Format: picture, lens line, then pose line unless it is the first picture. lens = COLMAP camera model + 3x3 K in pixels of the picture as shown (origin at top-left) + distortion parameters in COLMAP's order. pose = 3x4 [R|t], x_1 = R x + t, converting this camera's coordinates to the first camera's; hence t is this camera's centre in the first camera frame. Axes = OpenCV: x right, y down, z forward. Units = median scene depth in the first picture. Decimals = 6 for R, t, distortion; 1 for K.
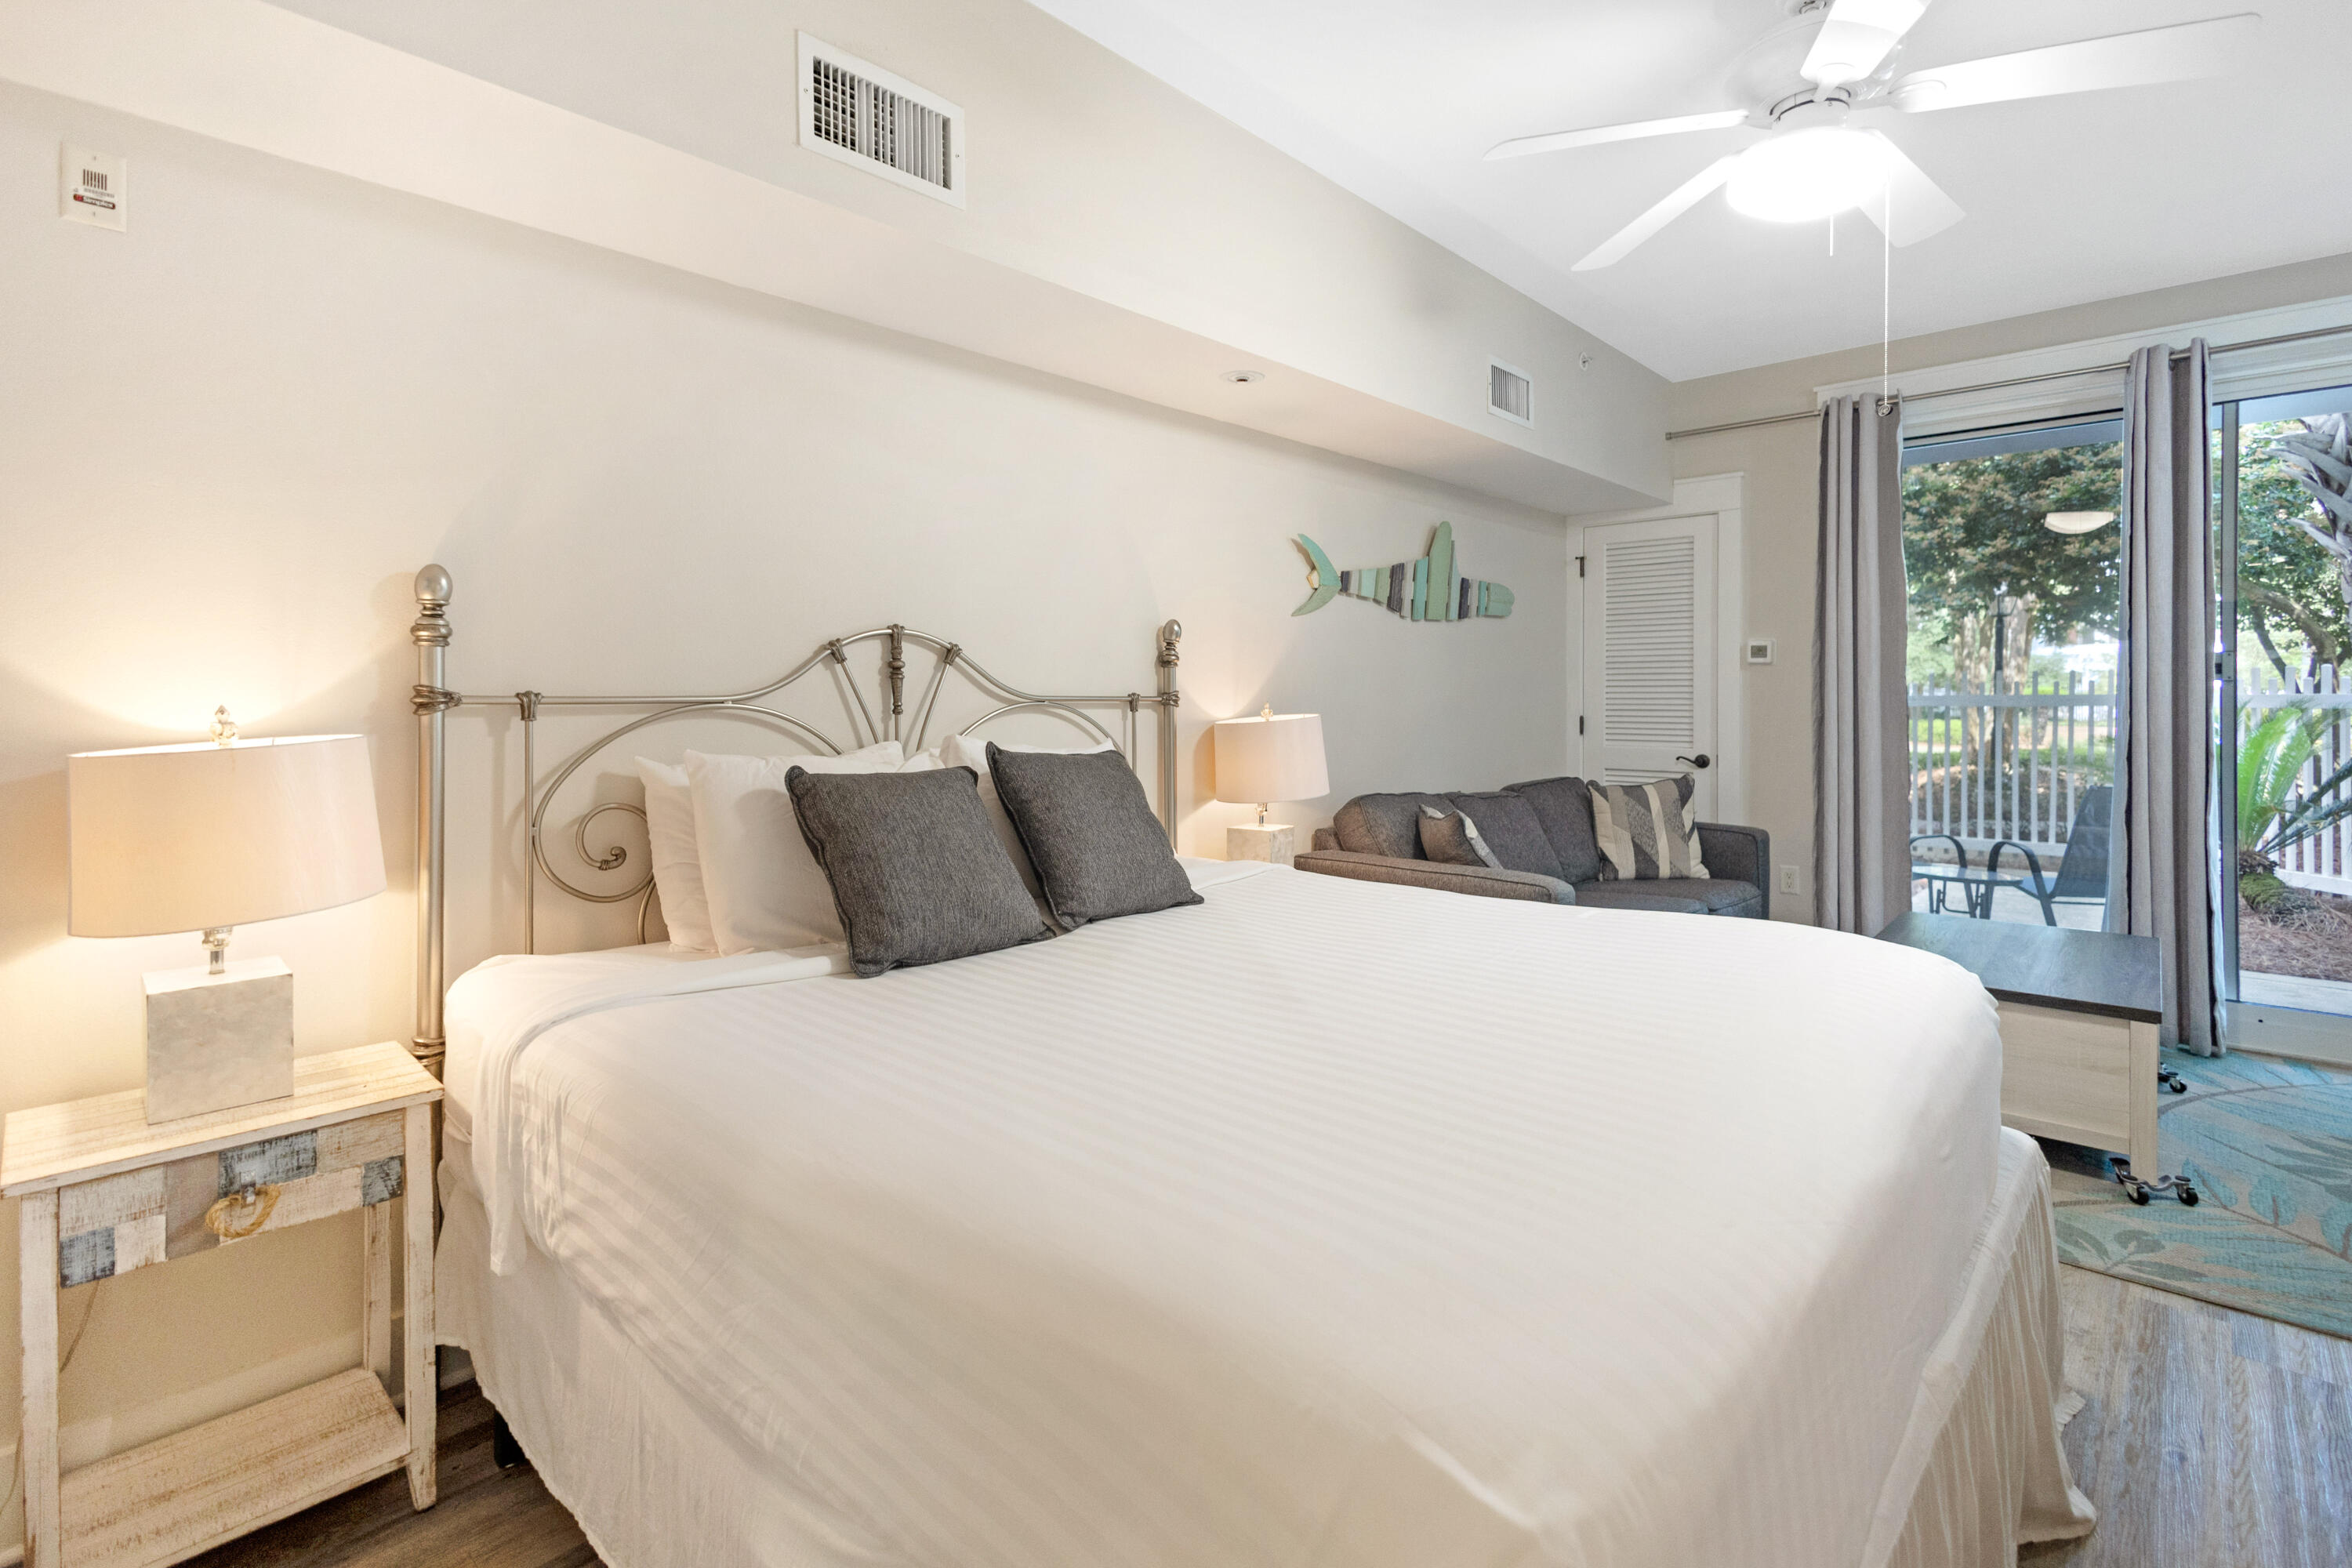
lens RADIAL K [[1113.3, 0, 1171.3], [0, 1113.3, 706.0], [0, 0, 1]] dist [0.016076, -0.000771]
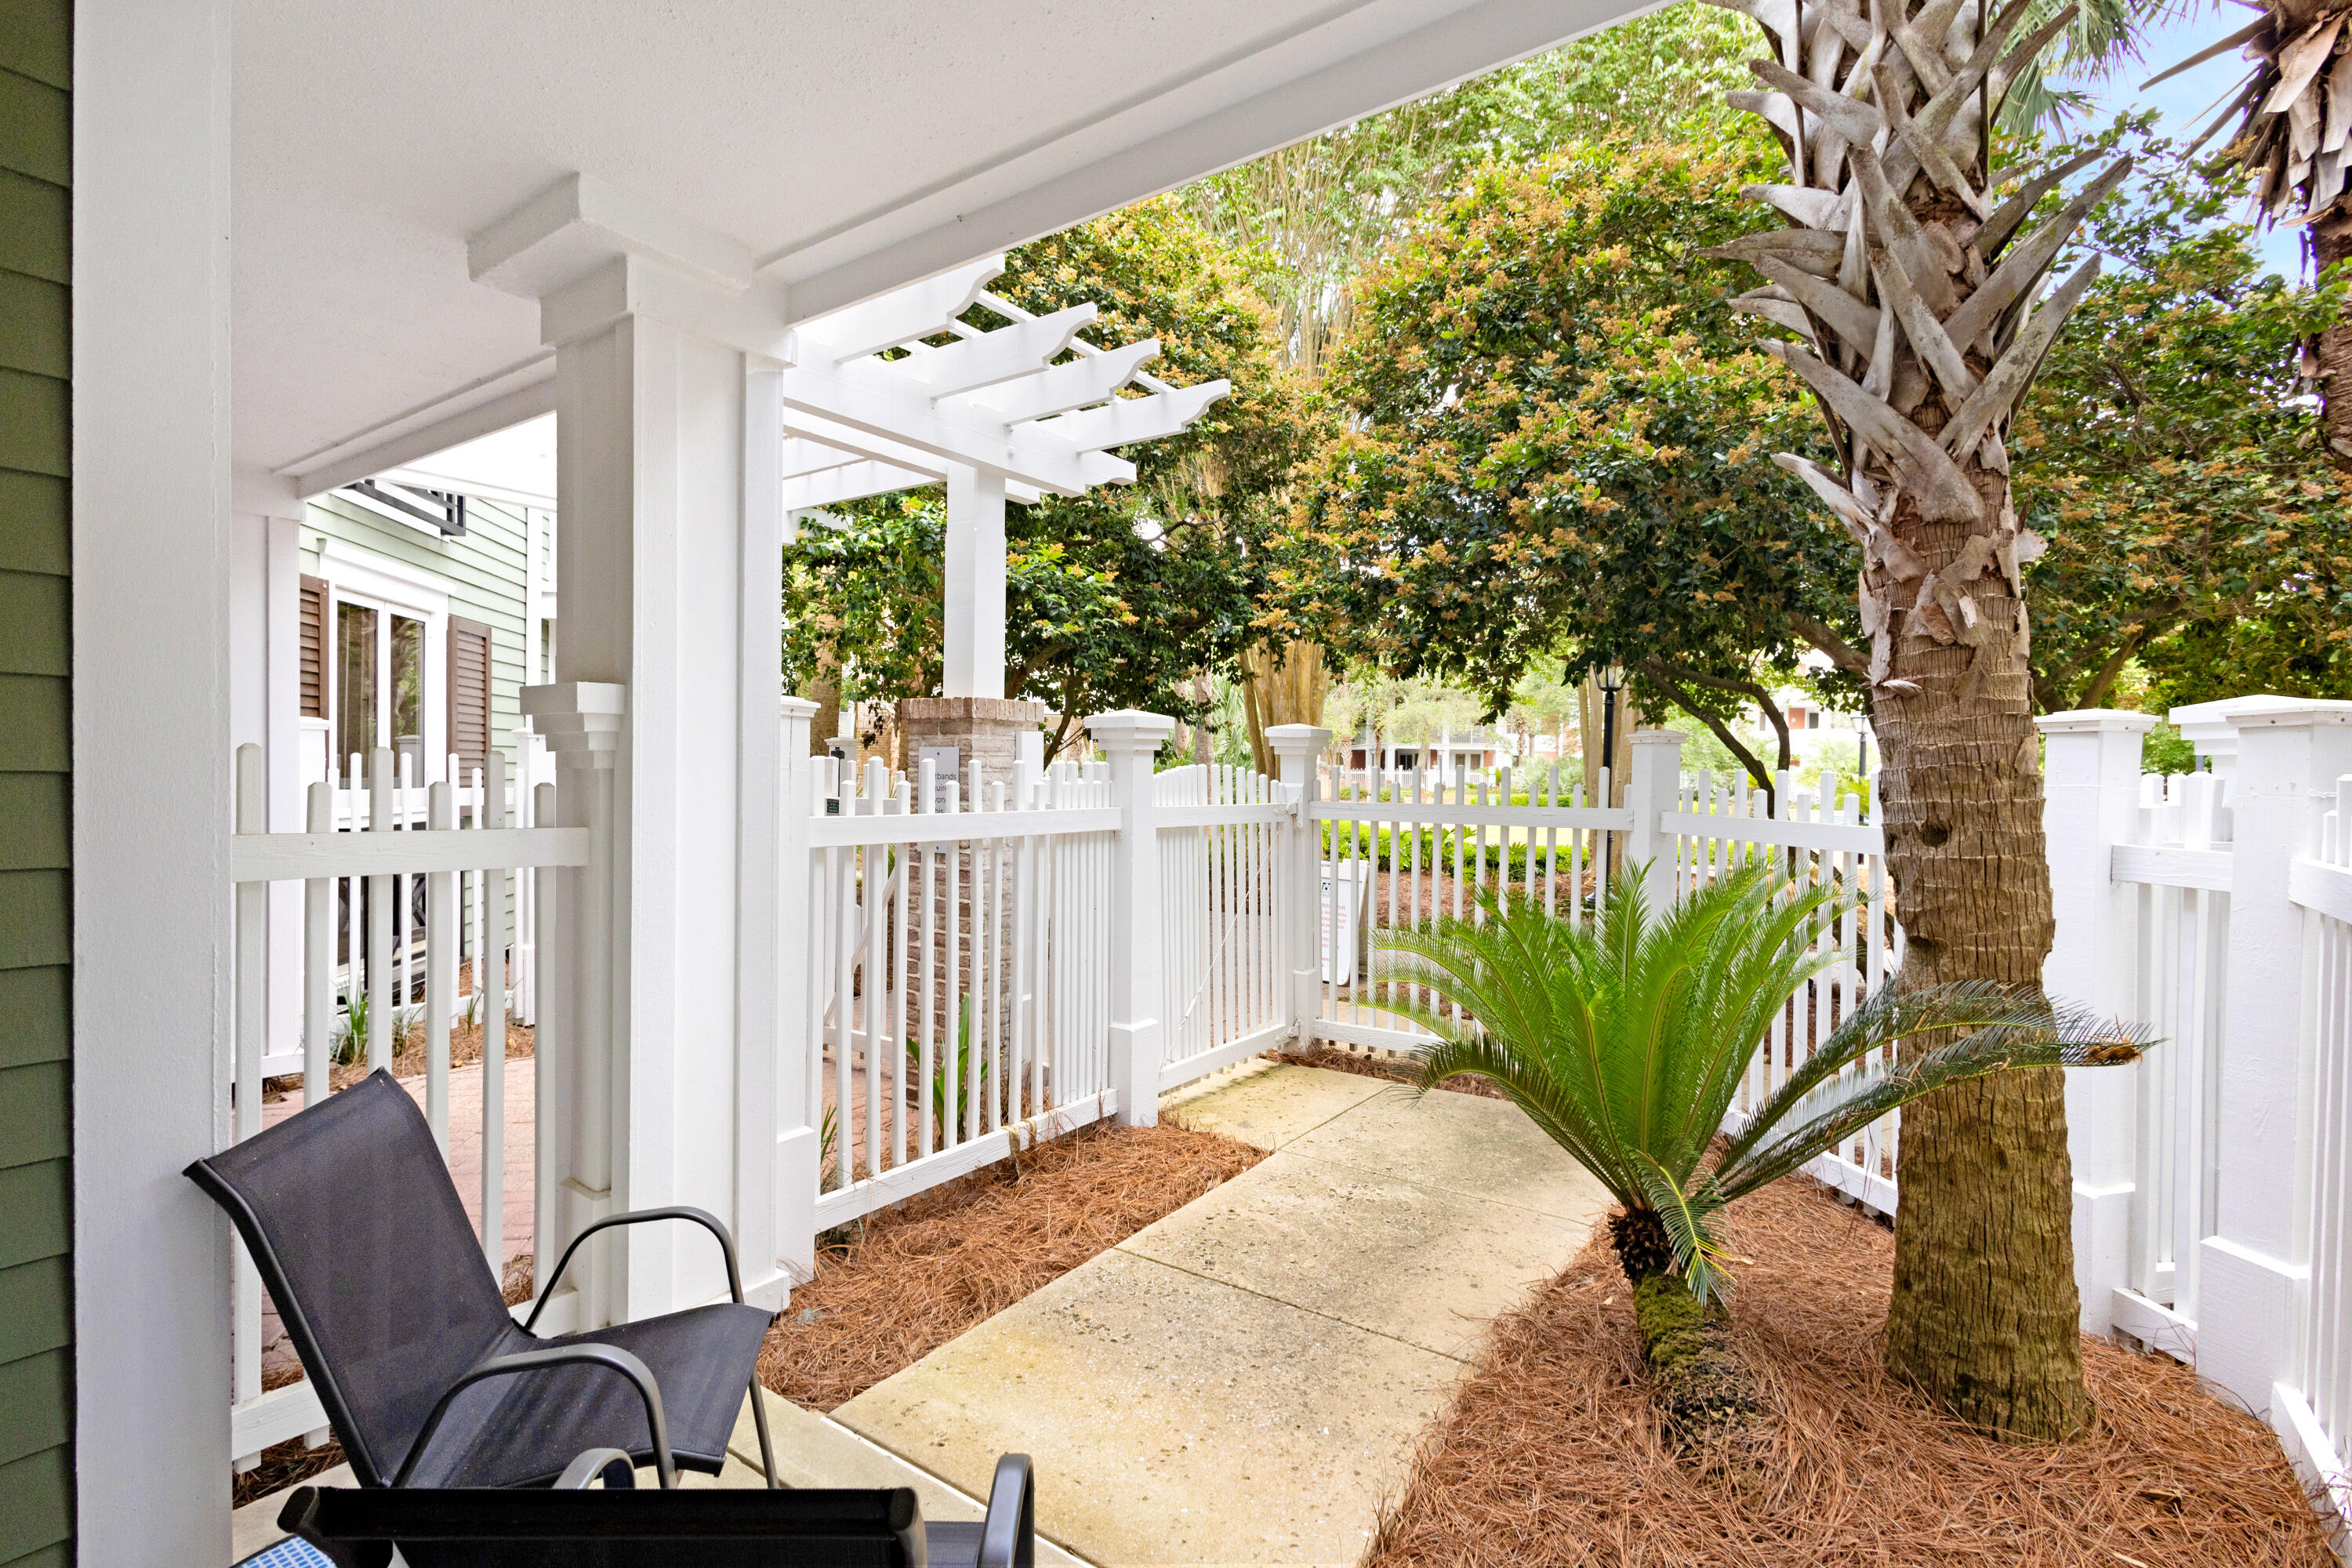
lens RADIAL K [[1074.6, 0, 1176.0], [0, 1074.6, 784.0], [0, 0, 1]] dist [0.006335, 0.000387]
pose [[0.991786, 0.013681, 0.127177, 1.301170], [-0.014631, 0.999872, 0.006534, -0.060581], [-0.127071, -0.008341, 0.991859, 1.123191]]
